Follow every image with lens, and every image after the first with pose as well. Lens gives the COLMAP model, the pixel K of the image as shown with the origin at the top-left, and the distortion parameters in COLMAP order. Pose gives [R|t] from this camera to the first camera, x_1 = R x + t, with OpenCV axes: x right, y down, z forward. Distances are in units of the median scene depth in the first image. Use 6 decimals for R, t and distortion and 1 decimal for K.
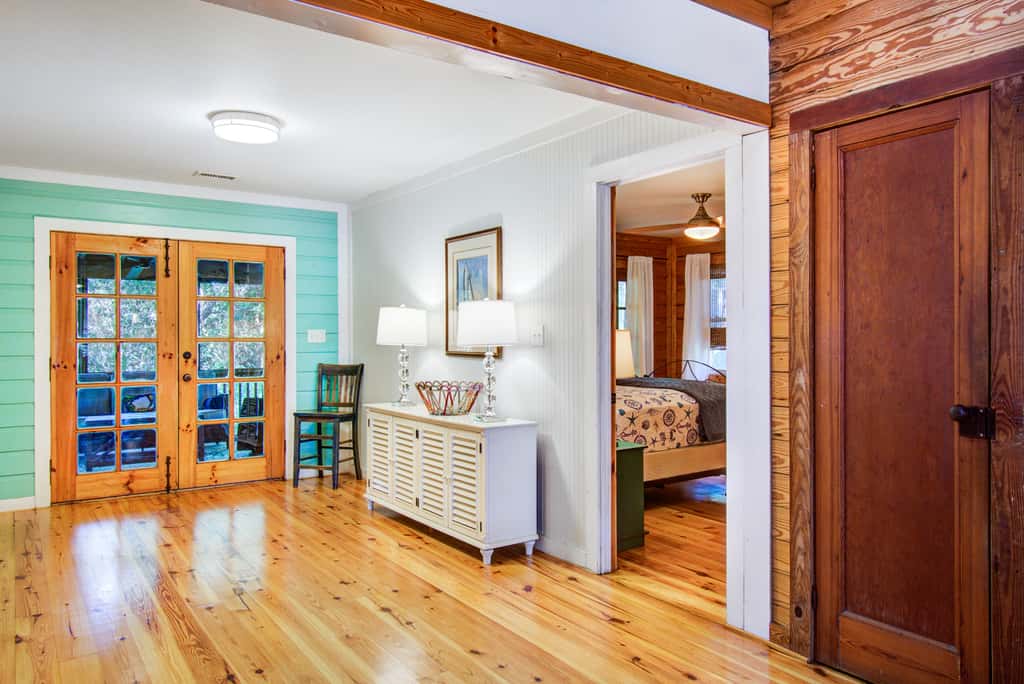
lens RADIAL K [[718.7, 0, 511.8], [0, 718.7, 341.2], [0, 0, 1]] dist [-0.010092, -0.000852]
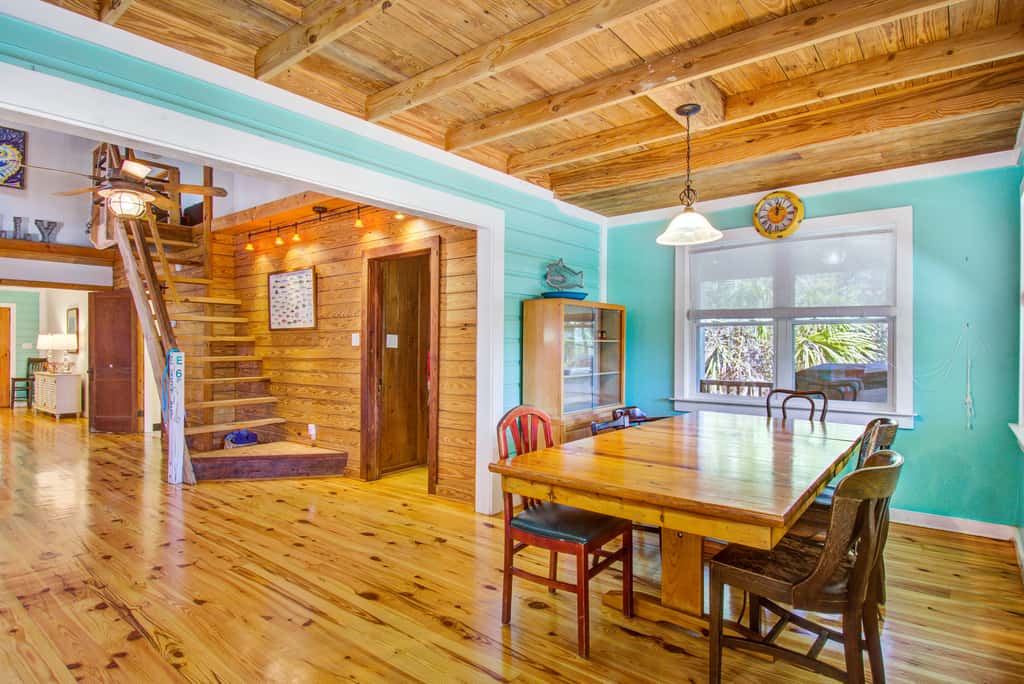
lens RADIAL K [[550.7, 0, 511.6], [0, 550.7, 340.1], [0, 0, 1]] dist [0.004044, 0.000696]
pose [[0.959722, -0.018762, 0.280325, 1.028177], [0.017217, 0.999820, 0.007973, -0.017043], [-0.280424, -0.002825, 0.959872, -1.605861]]
